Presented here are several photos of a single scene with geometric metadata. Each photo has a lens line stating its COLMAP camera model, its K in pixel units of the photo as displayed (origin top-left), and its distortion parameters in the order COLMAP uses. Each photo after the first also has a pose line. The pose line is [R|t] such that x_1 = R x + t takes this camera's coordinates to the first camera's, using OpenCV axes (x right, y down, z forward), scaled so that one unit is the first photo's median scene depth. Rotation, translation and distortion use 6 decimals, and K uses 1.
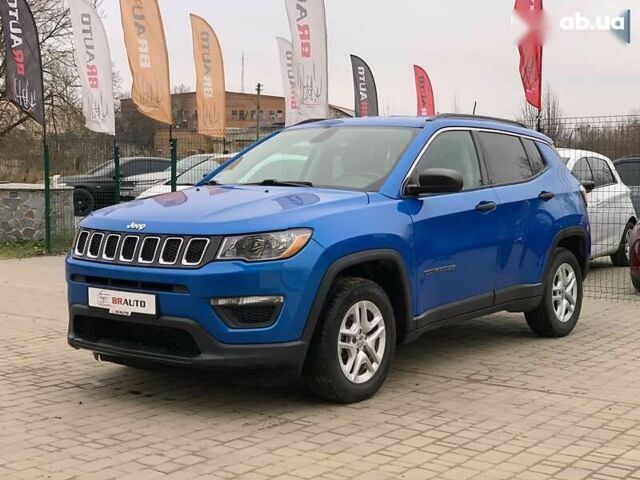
lens RADIAL K [[937.6, 0, 337.1], [0, 937.6, 240.5], [0, 0, 1]] dist [0.154113, -0.474258]
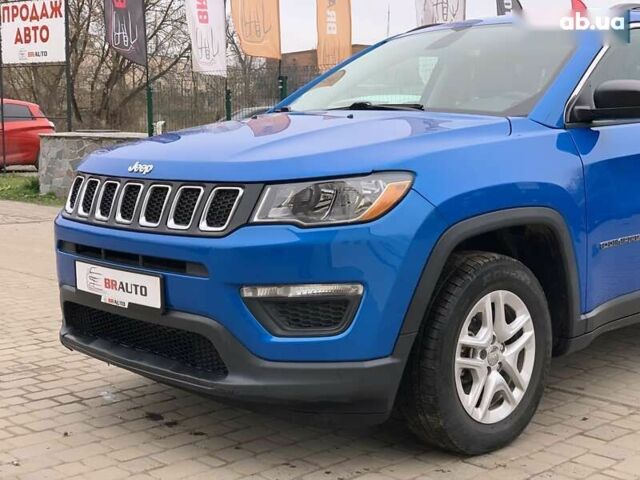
lens RADIAL K [[937.6, 0, 337.1], [0, 937.6, 240.5], [0, 0, 1]] dist [0.154113, -0.474258]
pose [[0.988233, 0.014103, -0.152308, 0.016841], [-0.007099, 0.998896, 0.046430, 0.003250], [0.152794, -0.044803, 0.987242, 0.379649]]
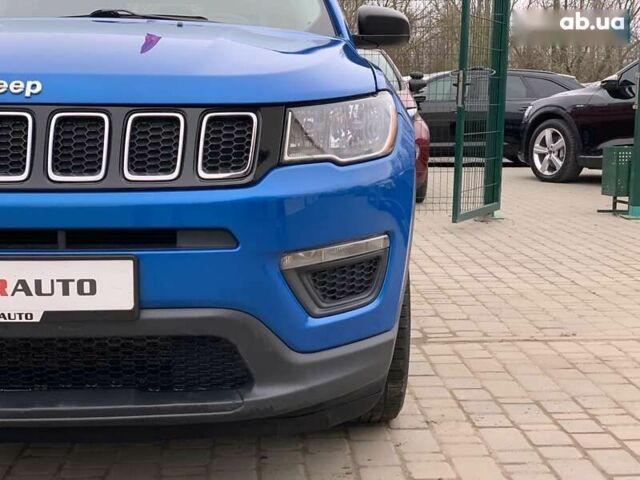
lens RADIAL K [[947.1, 0, 328.6], [0, 947.1, 239.1], [0, 0, 1]] dist [0.167256, -0.577190]
pose [[0.767557, -0.093041, 0.634192, -0.358118], [0.036215, 0.994123, 0.102016, 0.011011], [-0.639957, -0.055335, 0.766416, 0.609295]]
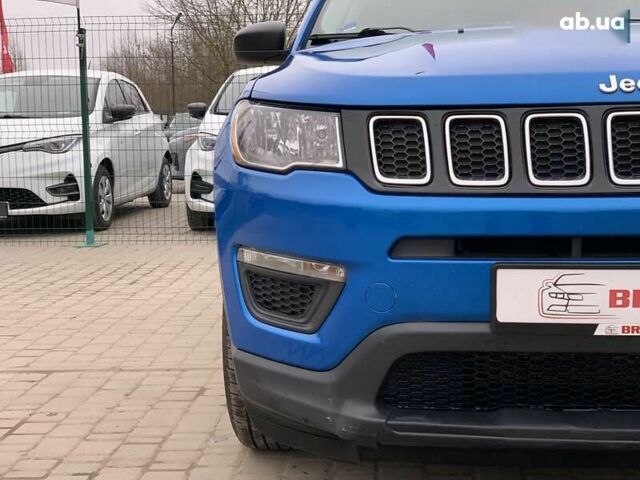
lens RADIAL K [[947.1, 0, 328.6], [0, 947.1, 239.1], [0, 0, 1]] dist [0.167256, -0.577190]
pose [[0.844310, -0.083956, 0.529238, -0.498427], [0.059341, 0.996224, 0.063369, 0.012925], [-0.532560, -0.022098, 0.846104, 0.742935]]
